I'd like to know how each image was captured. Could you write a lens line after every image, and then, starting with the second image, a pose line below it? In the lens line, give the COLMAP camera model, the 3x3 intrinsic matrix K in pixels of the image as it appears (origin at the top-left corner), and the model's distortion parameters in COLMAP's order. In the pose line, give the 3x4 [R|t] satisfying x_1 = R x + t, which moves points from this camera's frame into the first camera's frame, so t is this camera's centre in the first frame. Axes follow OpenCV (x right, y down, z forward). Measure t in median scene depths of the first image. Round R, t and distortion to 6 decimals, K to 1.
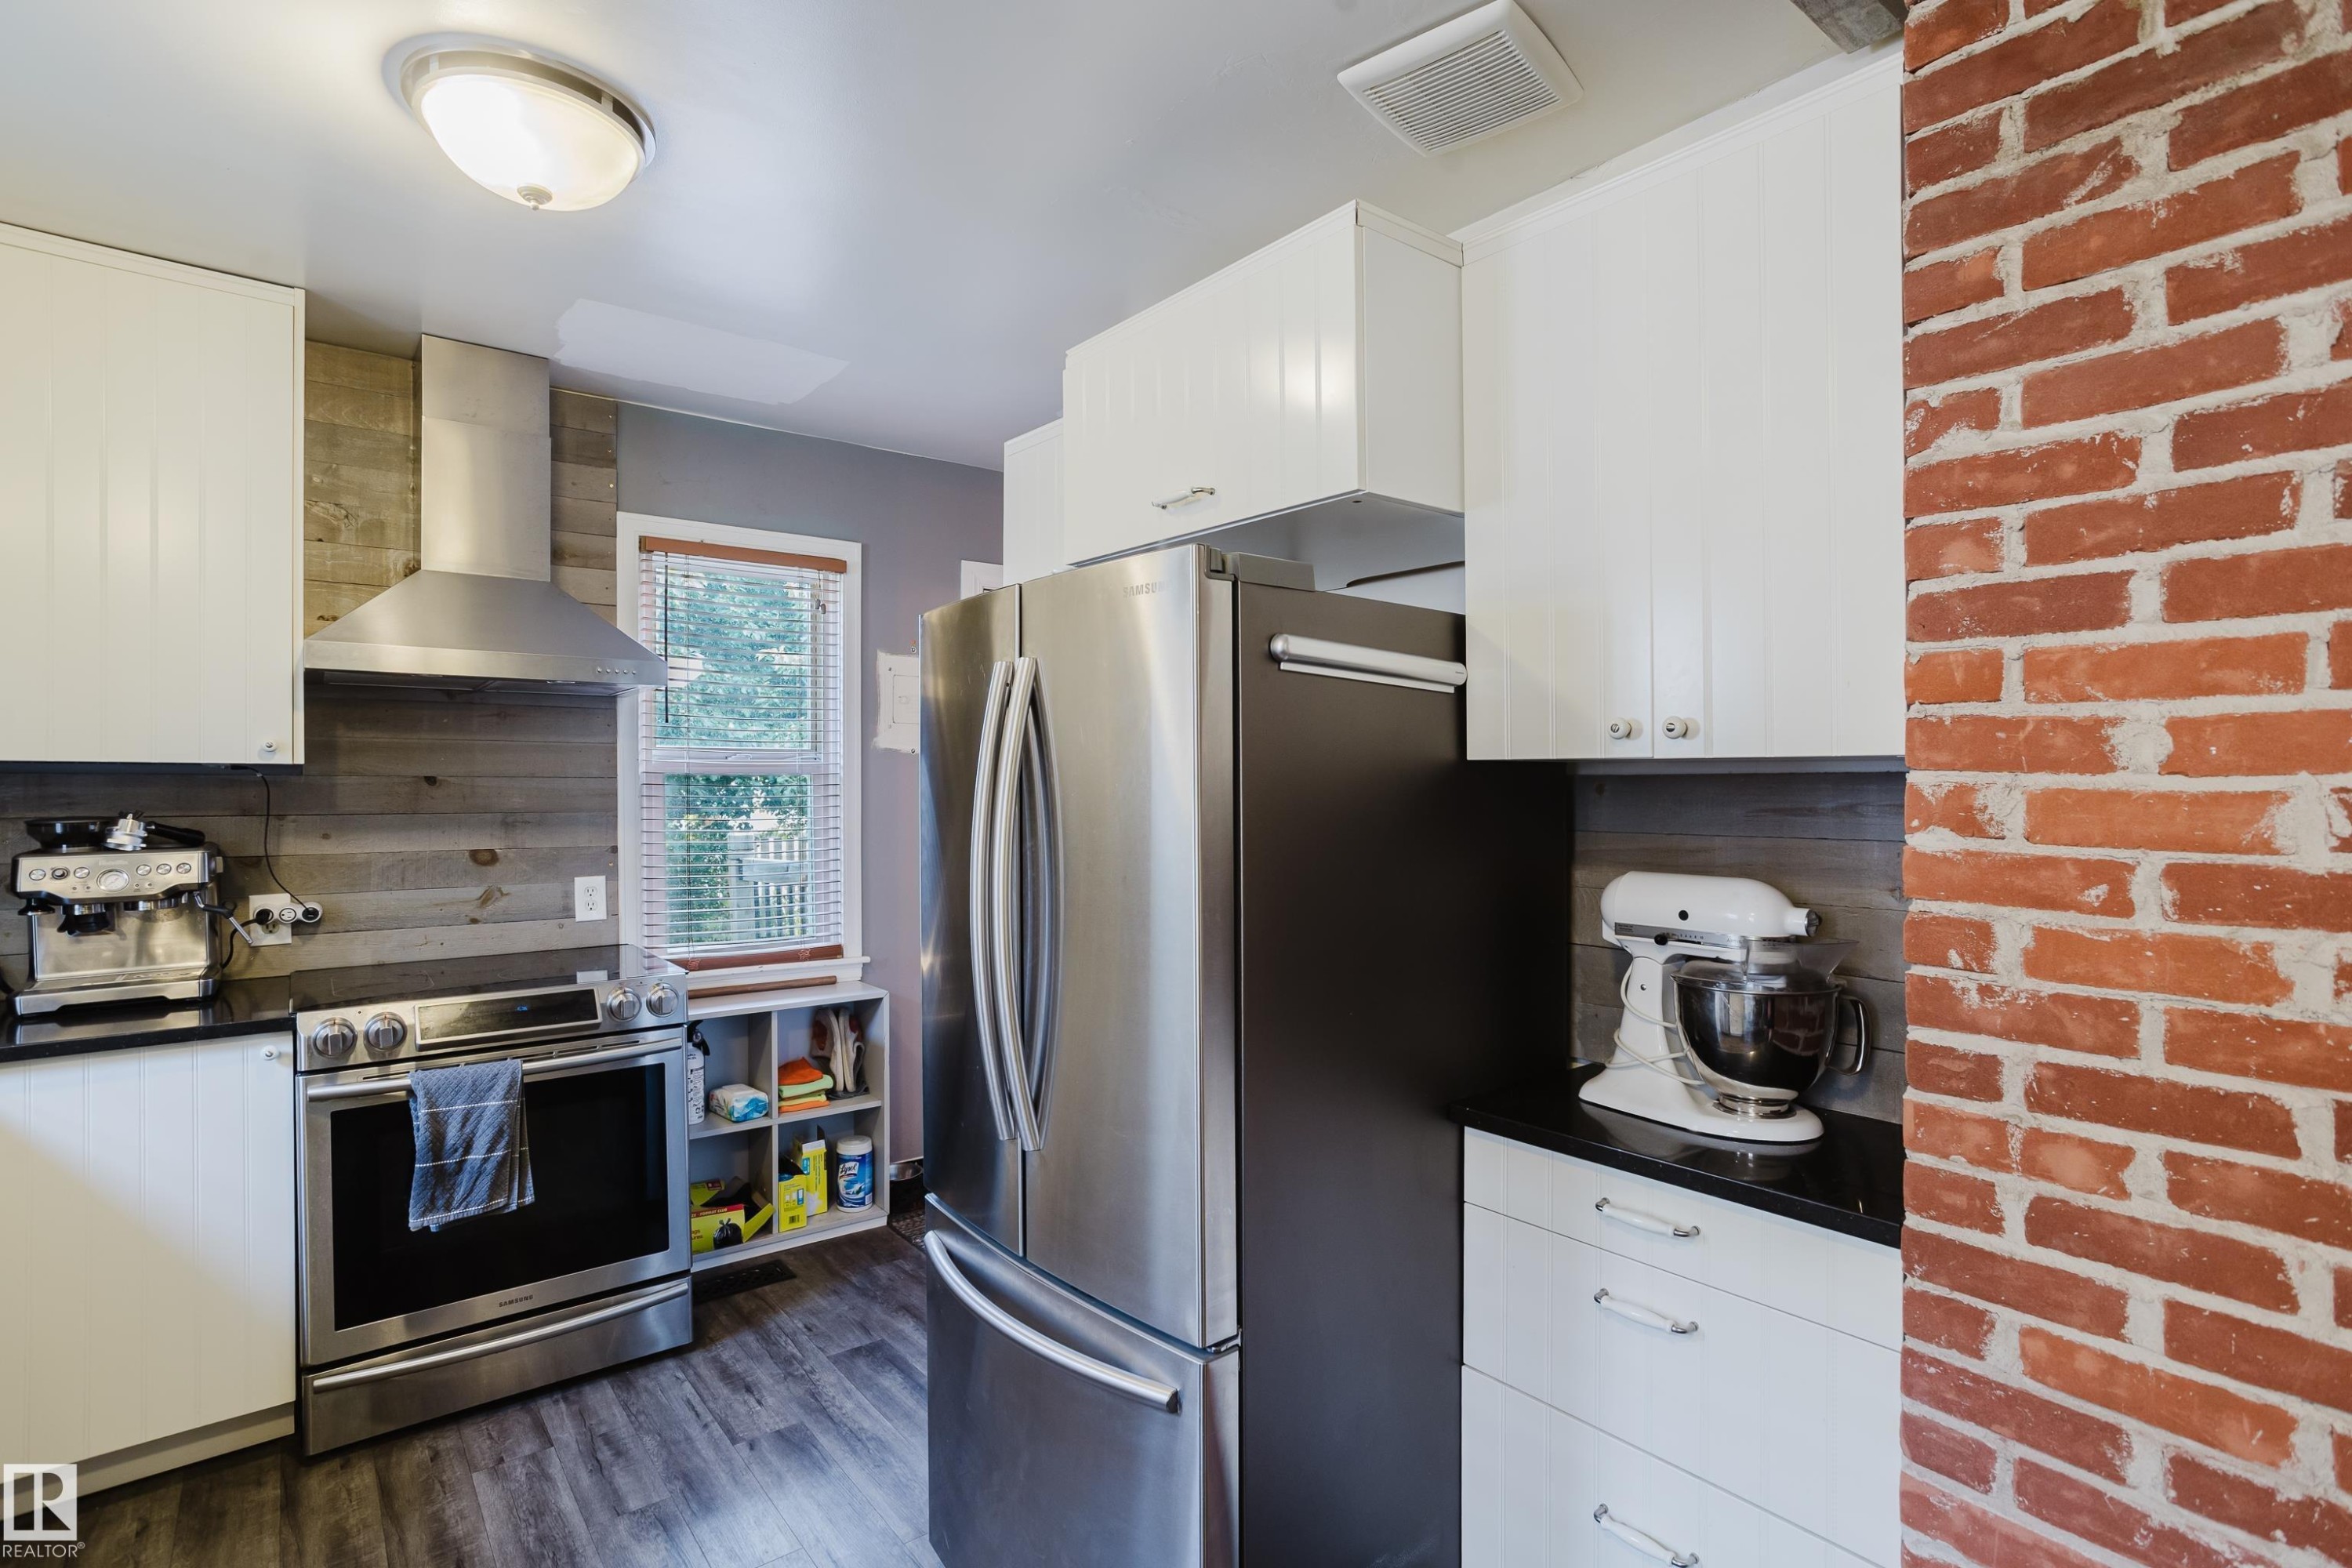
lens RADIAL K [[1128.9, 0, 1187.9], [0, 1128.9, 781.4], [0, 0, 1]] dist [-0.024459, 0.013800]
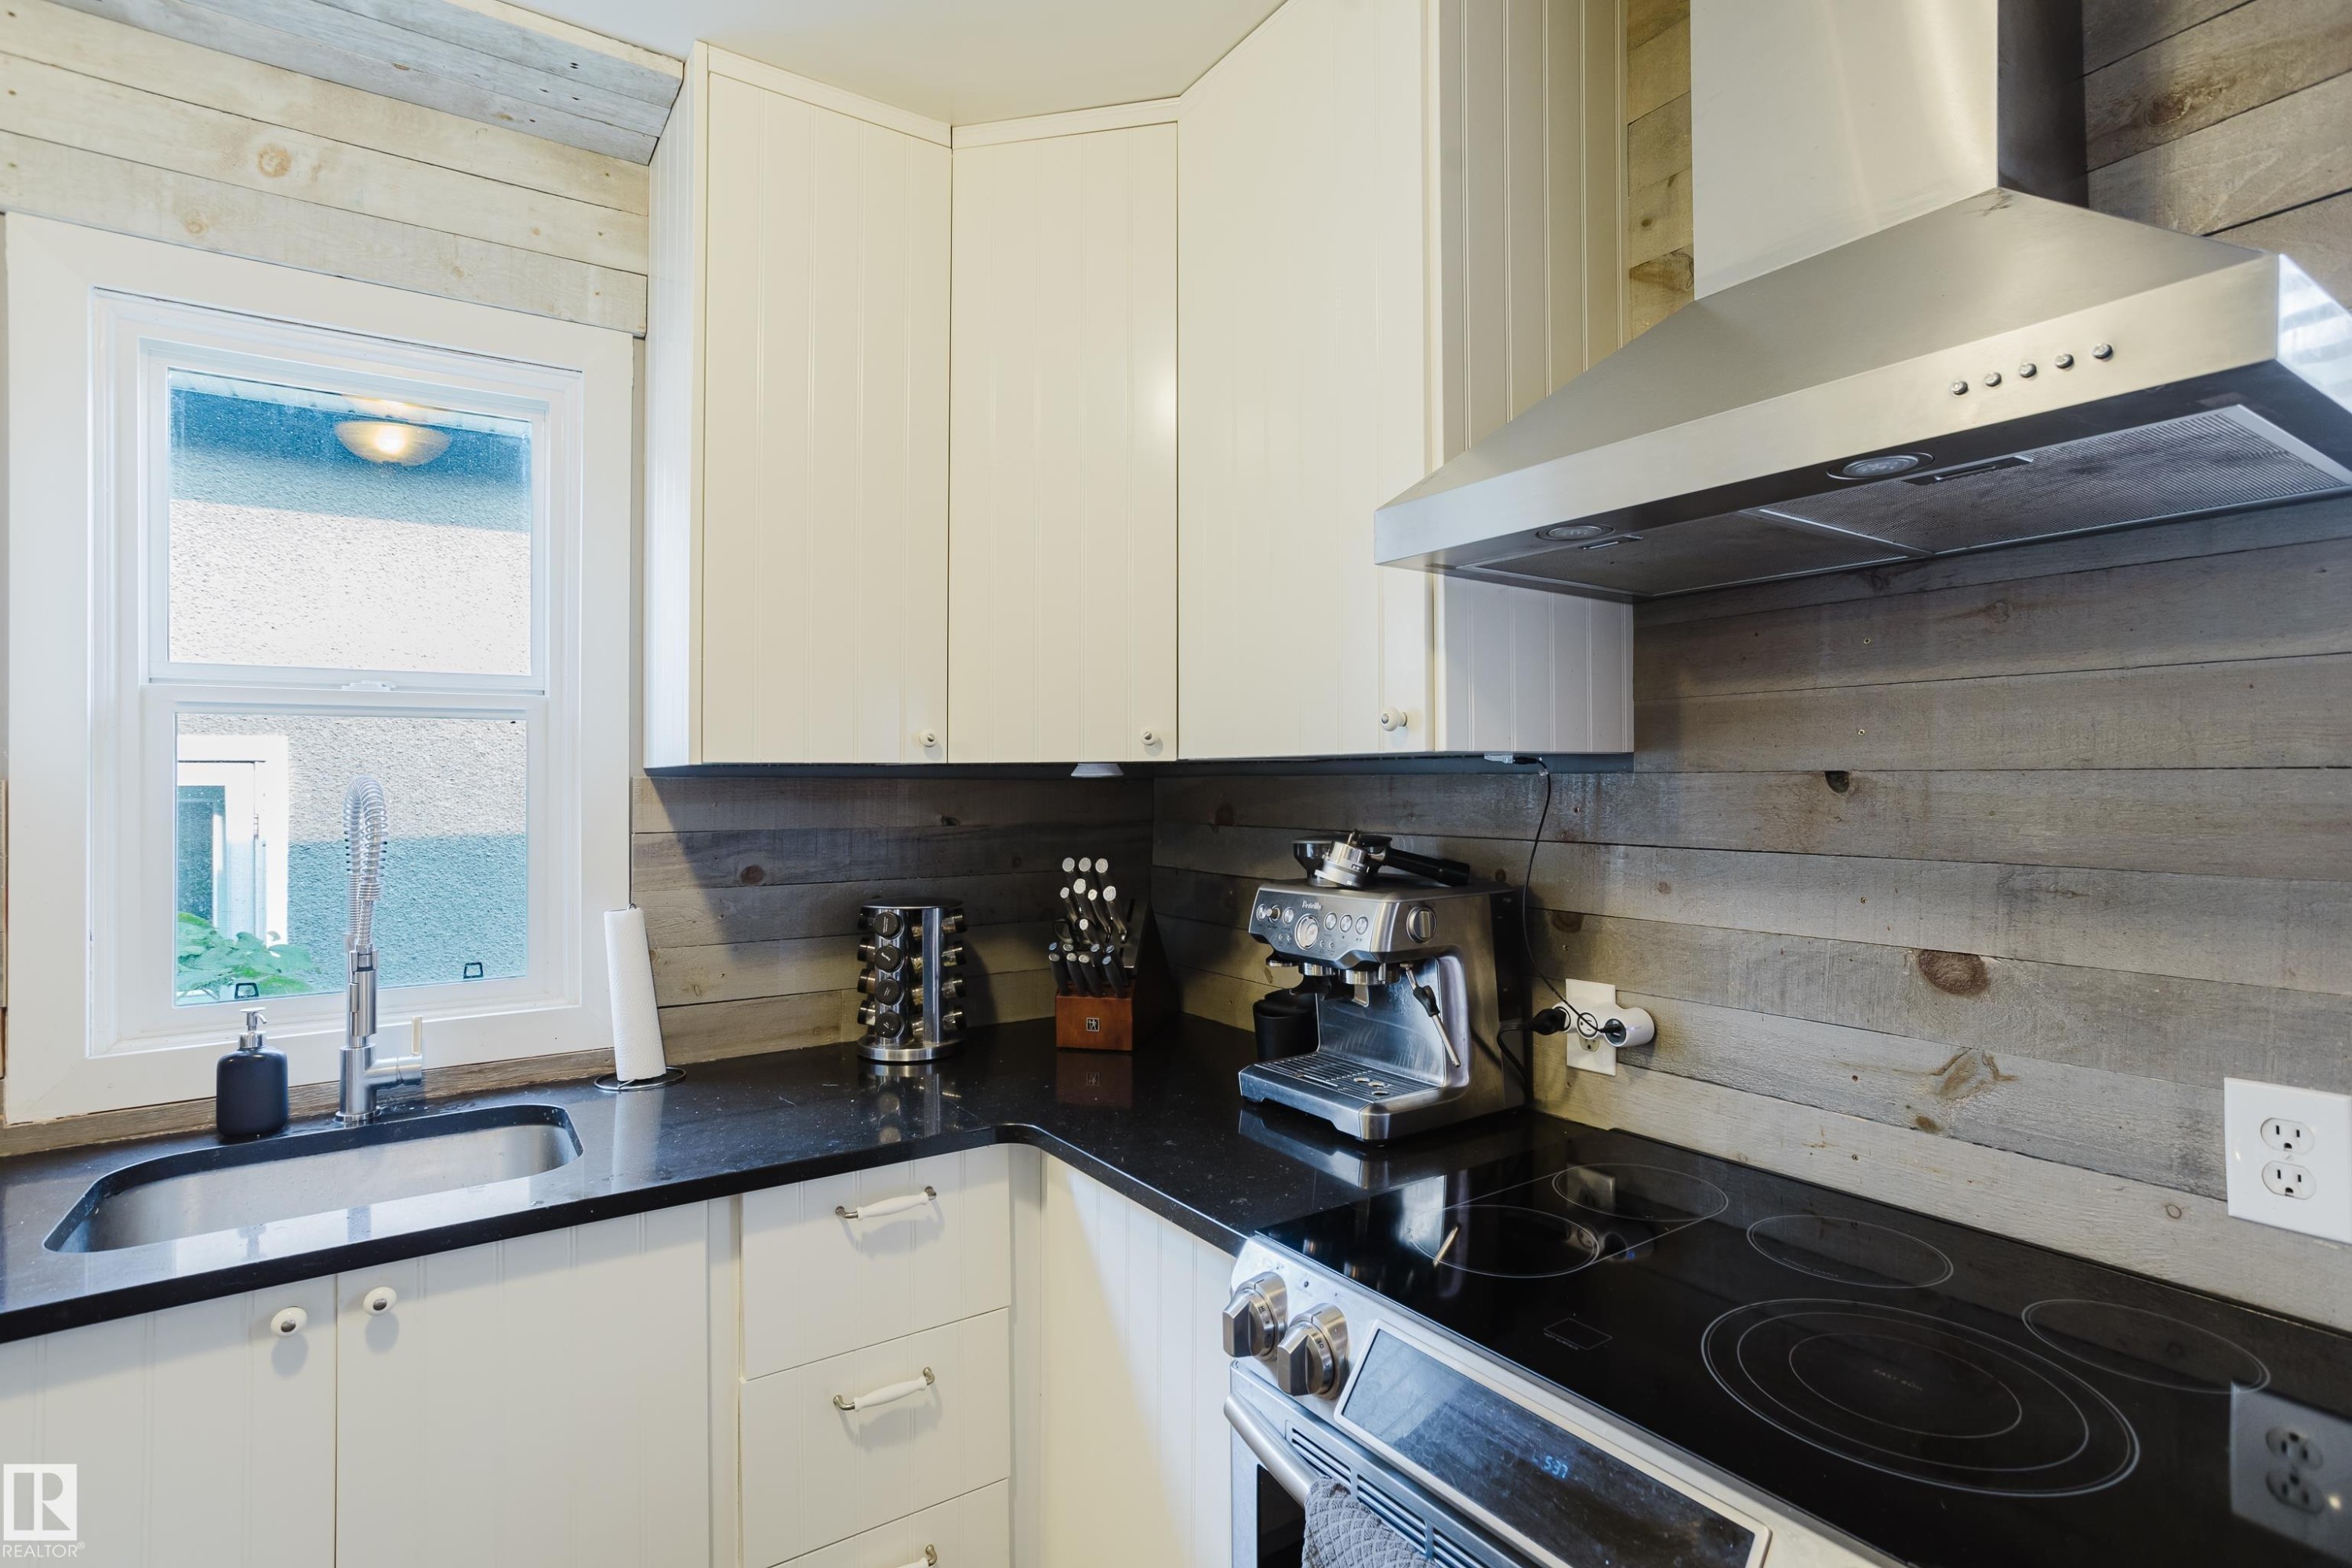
lens RADIAL K [[1128.9, 0, 1178.1], [0, 1128.9, 783.1], [0, 0, 1]] dist [-0.024459, 0.013800]
pose [[-0.087374, -0.001965, -0.996174, -0.225670], [0.005960, 0.999979, -0.002495, -0.000331], [0.996158, -0.006155, -0.087360, 0.827867]]
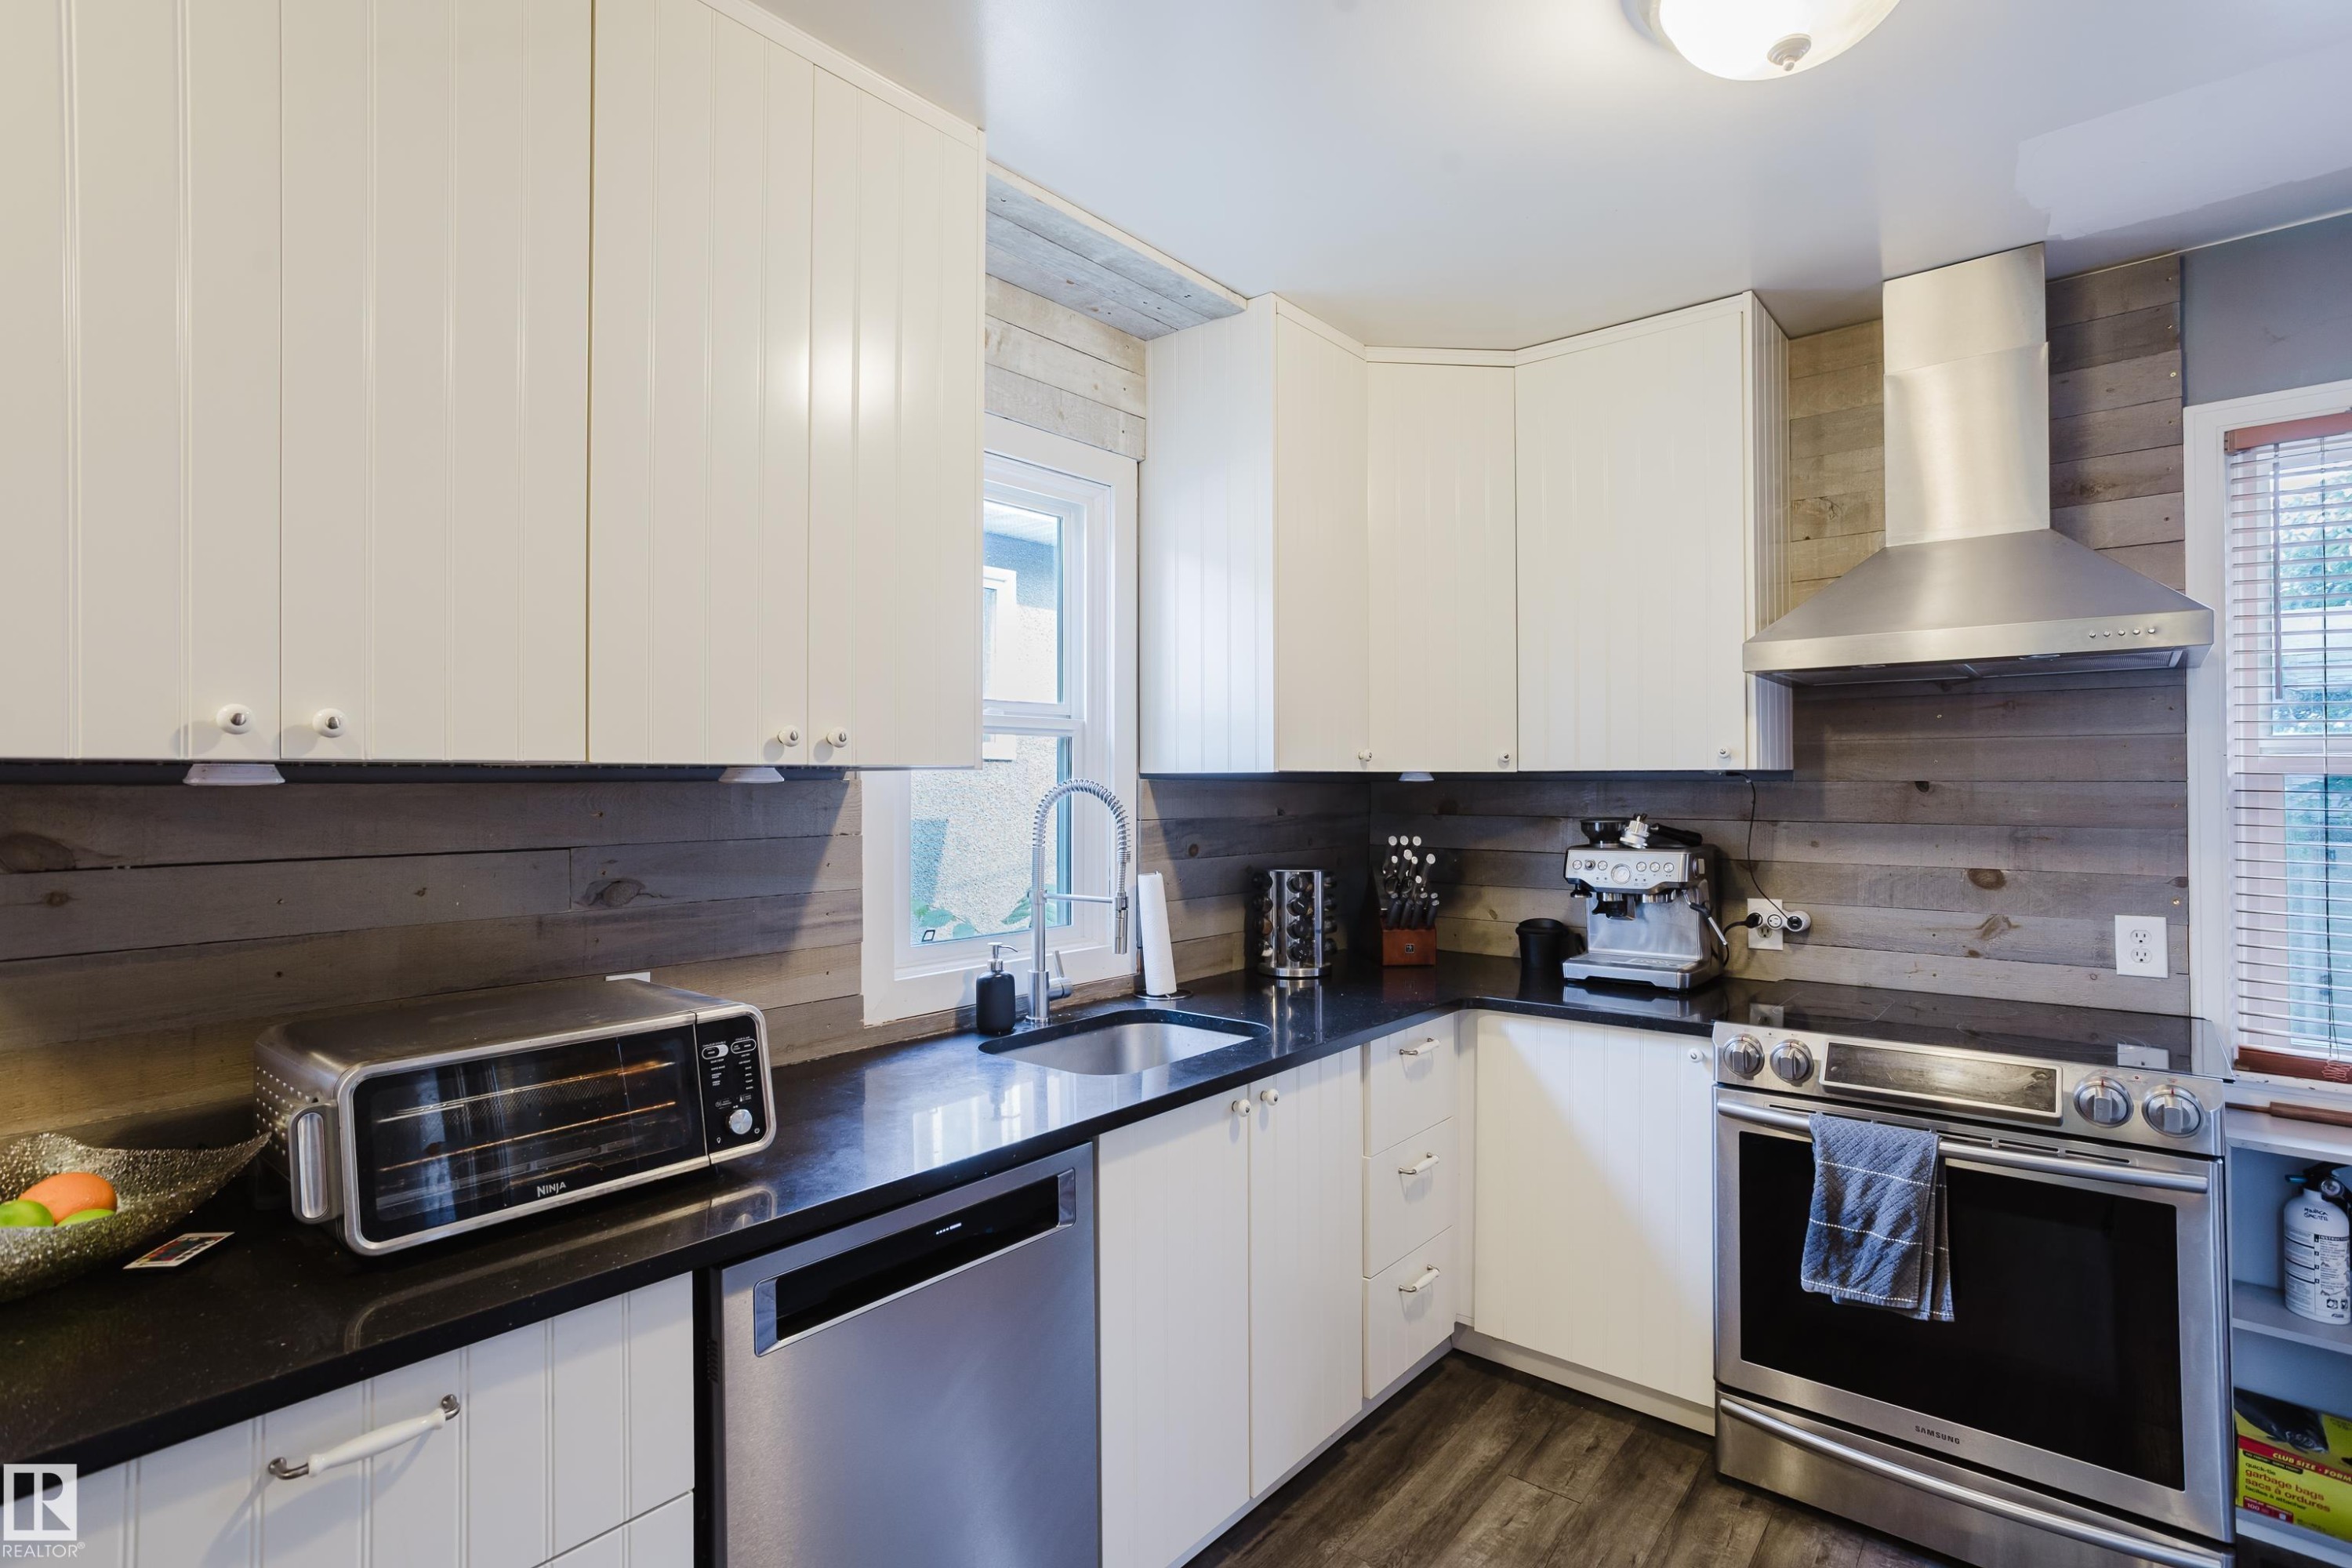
lens RADIAL K [[1128.9, 0, 1170.3], [0, 1128.9, 783.2], [0, 0, 1]] dist [-0.024459, 0.013800]
pose [[0.195162, -0.004459, -0.980761, 0.070520], [0.002232, 0.999989, -0.004102, -0.000819], [0.980769, -0.001388, 0.195169, 0.269114]]
